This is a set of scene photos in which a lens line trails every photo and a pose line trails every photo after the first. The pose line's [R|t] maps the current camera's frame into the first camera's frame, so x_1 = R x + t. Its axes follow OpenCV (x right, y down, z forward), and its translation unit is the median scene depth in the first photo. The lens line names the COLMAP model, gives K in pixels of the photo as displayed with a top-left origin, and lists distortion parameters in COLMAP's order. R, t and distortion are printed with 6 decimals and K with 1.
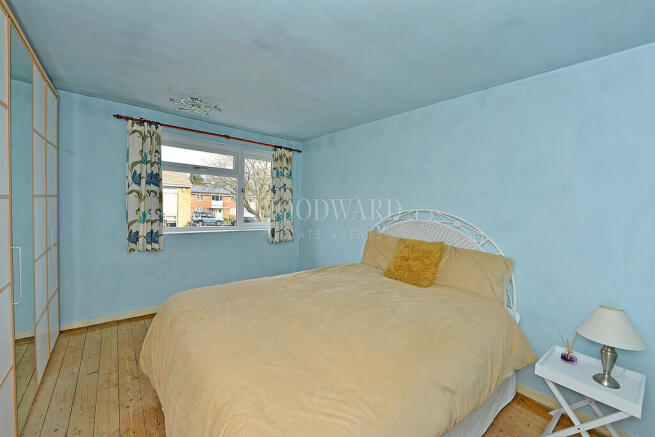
lens RADIAL K [[258.2, 0, 326.7], [0, 258.2, 220.5], [0, 0, 1]] dist [-0.000782, -0.000614]
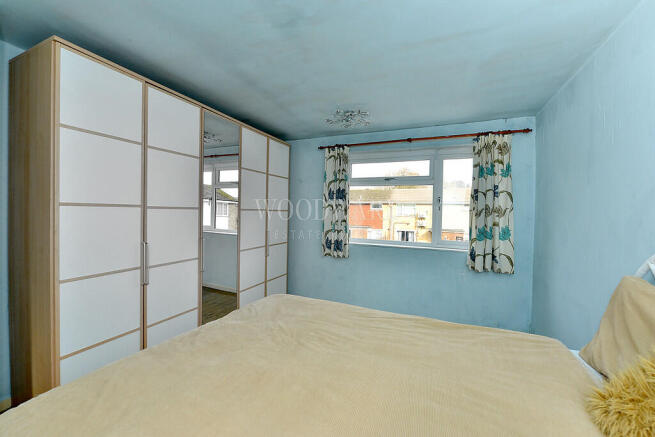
lens RADIAL K [[258.2, 0, 326.7], [0, 258.2, 220.5], [0, 0, 1]] dist [-0.000782, -0.000614]
pose [[0.463884, 0.003810, -0.885888, 0.237399], [-0.057161, 0.998036, -0.025640, -0.009526], [0.884050, 0.062532, 0.463190, 0.323467]]
